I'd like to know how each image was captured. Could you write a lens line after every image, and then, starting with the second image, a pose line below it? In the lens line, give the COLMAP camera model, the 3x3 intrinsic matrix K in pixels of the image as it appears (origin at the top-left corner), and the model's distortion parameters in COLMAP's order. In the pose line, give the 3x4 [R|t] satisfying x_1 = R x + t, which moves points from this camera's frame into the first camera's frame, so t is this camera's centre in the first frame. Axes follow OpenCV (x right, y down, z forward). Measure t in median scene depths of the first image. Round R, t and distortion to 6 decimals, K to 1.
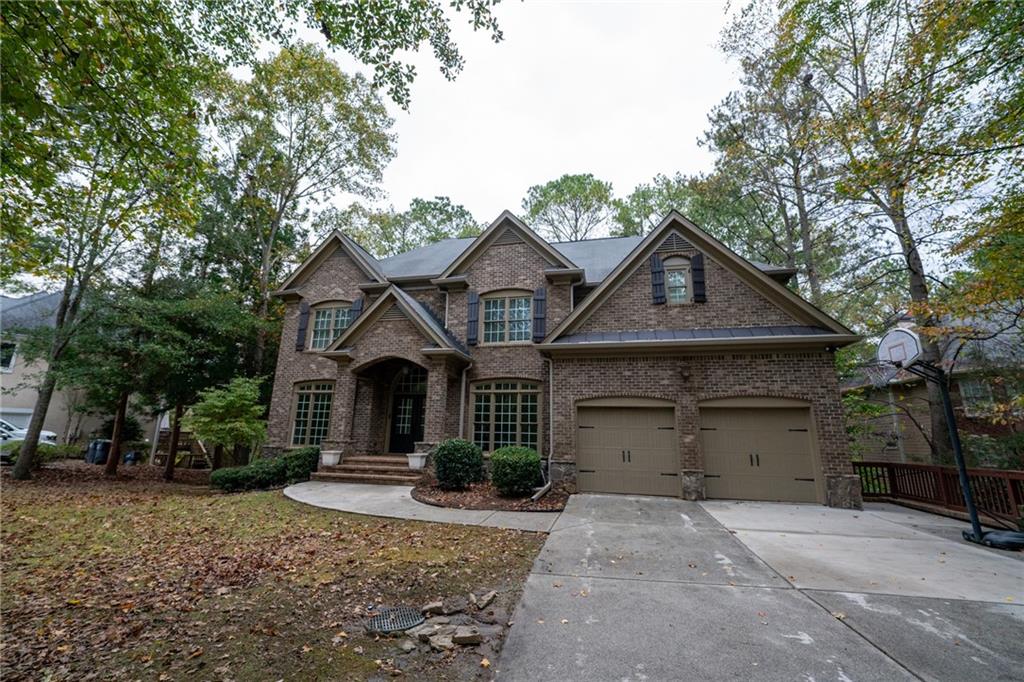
lens RADIAL K [[434.4, 0, 509.7], [0, 434.4, 345.4], [0, 0, 1]] dist [0.003595, 0.000138]
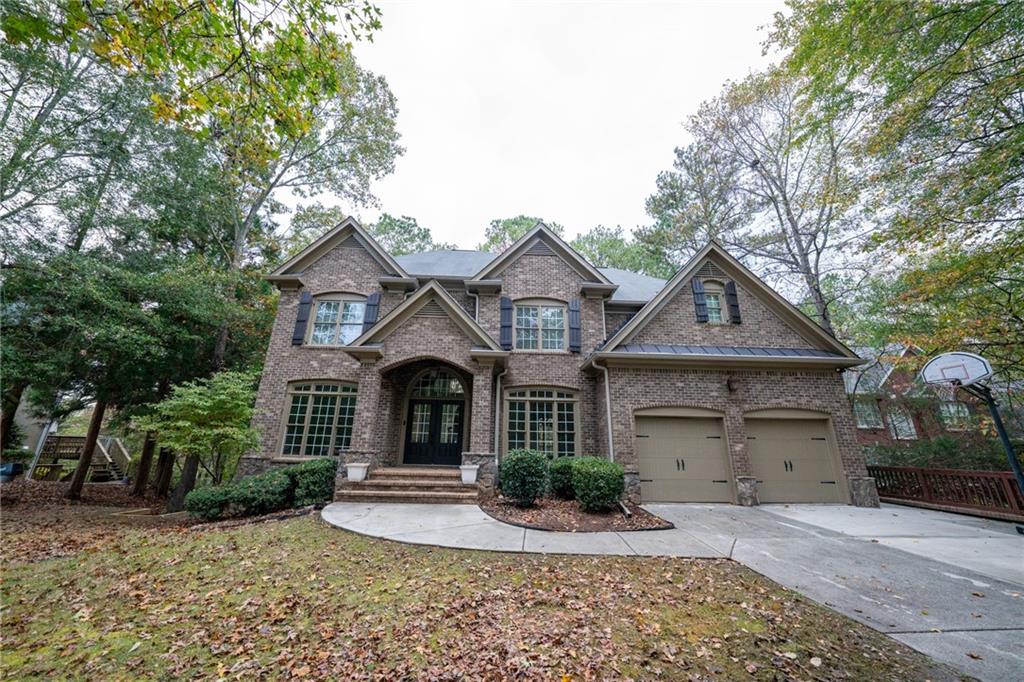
lens RADIAL K [[361.1, 0, 510.3], [0, 361.1, 346.7], [0, 0, 1]] dist [-0.010104, 0.002325]
pose [[0.961828, 0.068907, 0.264835, -0.307874], [-0.054805, 0.996676, -0.060282, 0.041120], [-0.268109, 0.043467, 0.962408, 0.227613]]
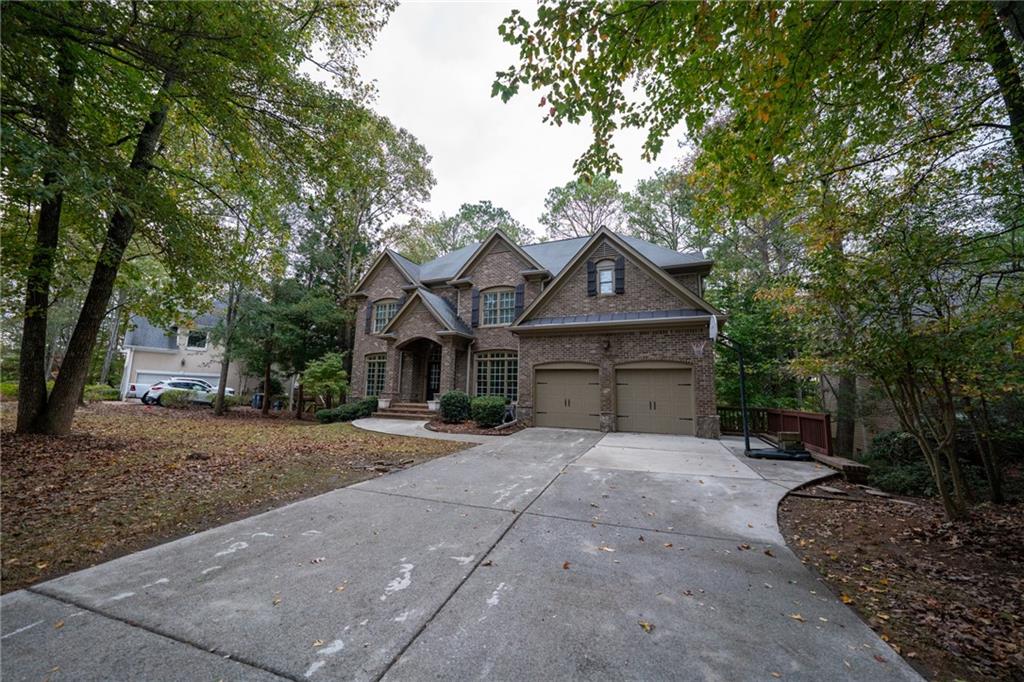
lens RADIAL K [[382.0, 0, 507.9], [0, 382.0, 345.5], [0, 0, 1]] dist [0.000785, 0.000031]
pose [[0.983531, -0.021279, -0.179484, 0.256755], [0.035456, 0.996466, 0.076152, -0.033889], [0.177229, -0.081262, 0.980809, -0.228373]]
